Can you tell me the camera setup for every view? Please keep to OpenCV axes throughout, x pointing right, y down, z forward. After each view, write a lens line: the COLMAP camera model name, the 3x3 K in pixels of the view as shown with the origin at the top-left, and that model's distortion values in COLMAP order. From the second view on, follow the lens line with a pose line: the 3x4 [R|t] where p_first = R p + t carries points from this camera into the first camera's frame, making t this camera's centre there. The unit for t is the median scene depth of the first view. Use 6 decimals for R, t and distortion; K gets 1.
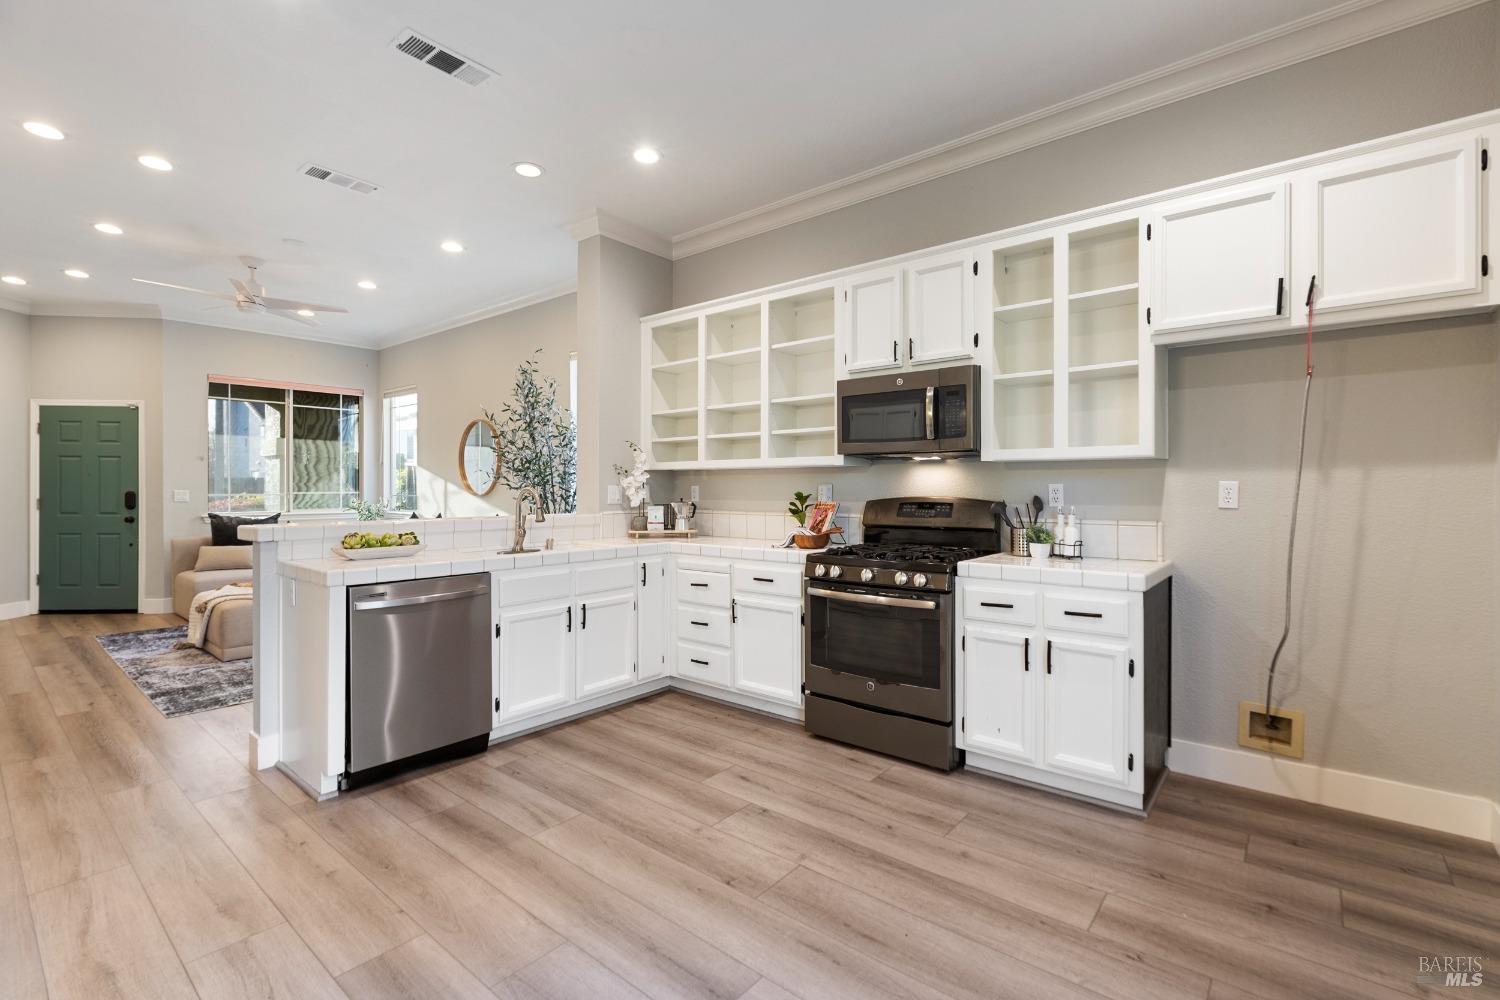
lens RADIAL K [[678.3, 0, 761.2], [0, 678.3, 491.7], [0, 0, 1]] dist [0.001818, 0.001023]
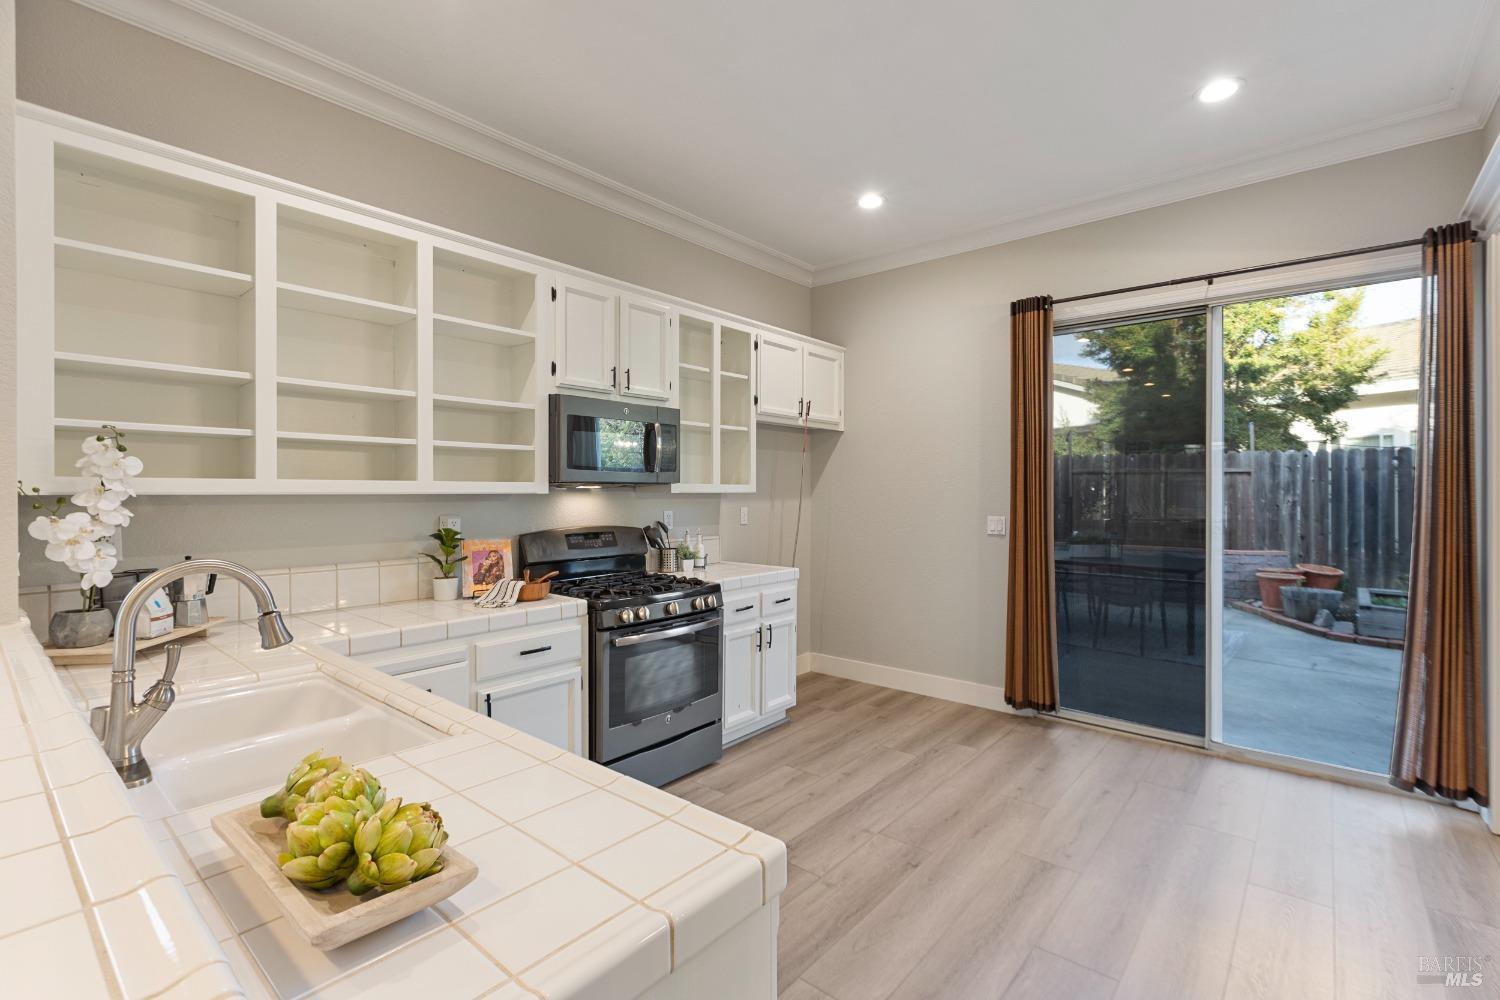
lens RADIAL K [[678.3, 0, 753.5], [0, 678.3, 494.4], [0, 0, 1]] dist [0.001818, 0.001023]
pose [[0.011166, -0.004926, 0.999926, -0.884048], [0.003344, 0.999982, 0.004888, -0.051714], [-0.999932, 0.003289, 0.011182, 0.915883]]
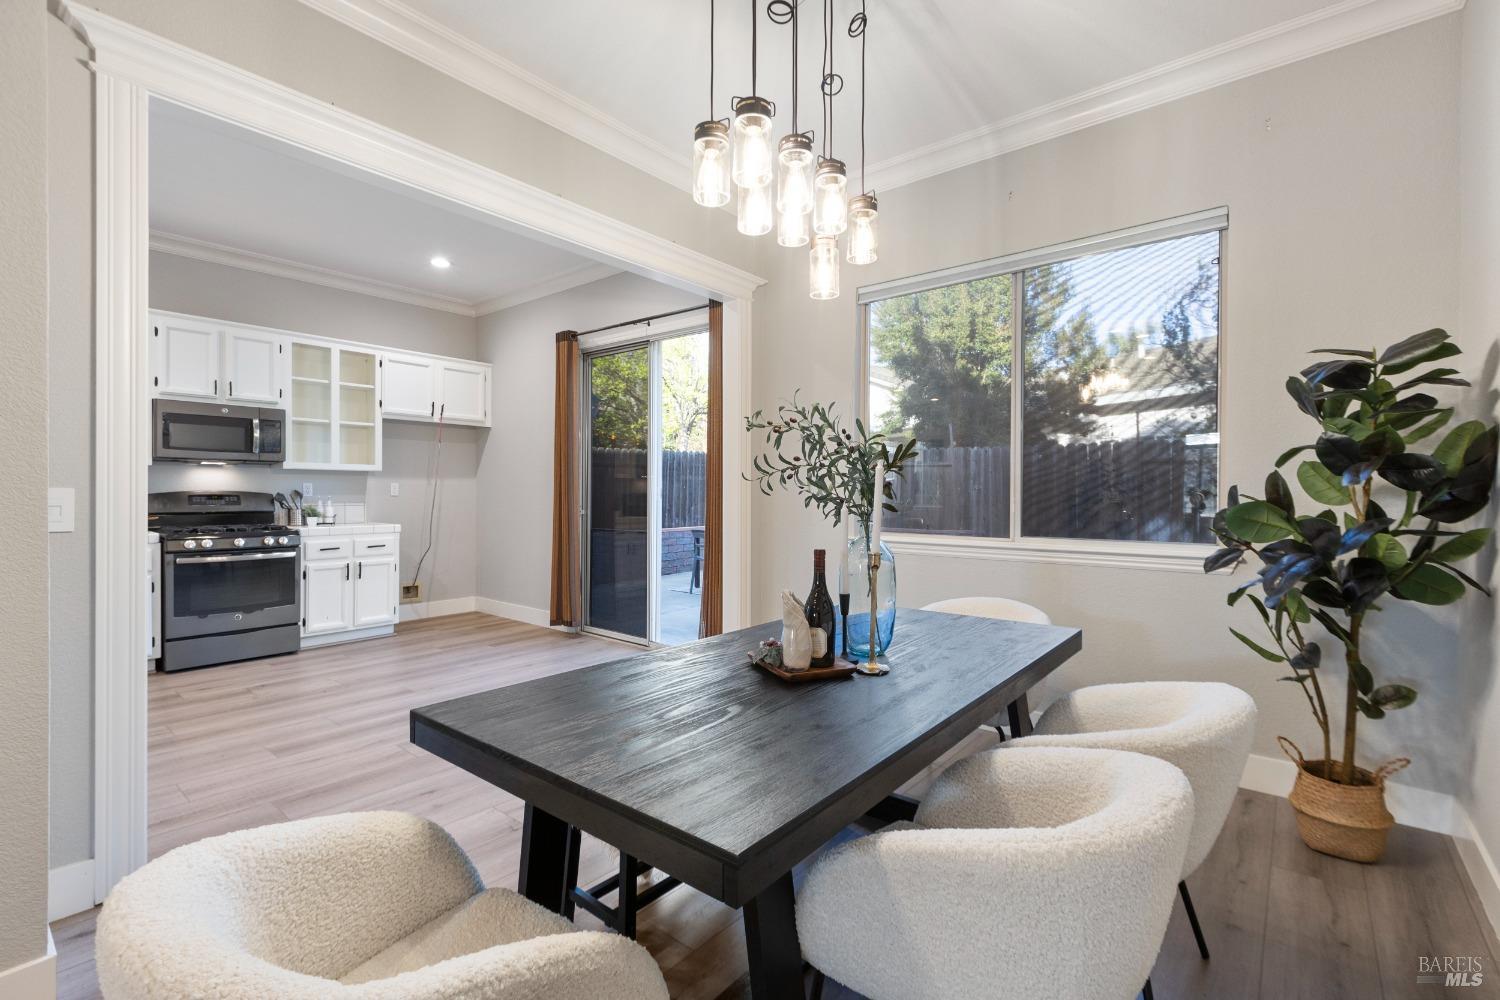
lens RADIAL K [[678.3, 0, 756.3], [0, 678.3, 496.9], [0, 0, 1]] dist [0.001818, 0.001023]
pose [[0.000884, -0.006554, 0.999978, -1.406829], [-0.000301, 0.999978, 0.006555, 0.013646], [-1.000000, -0.000307, 0.000882, -0.145809]]
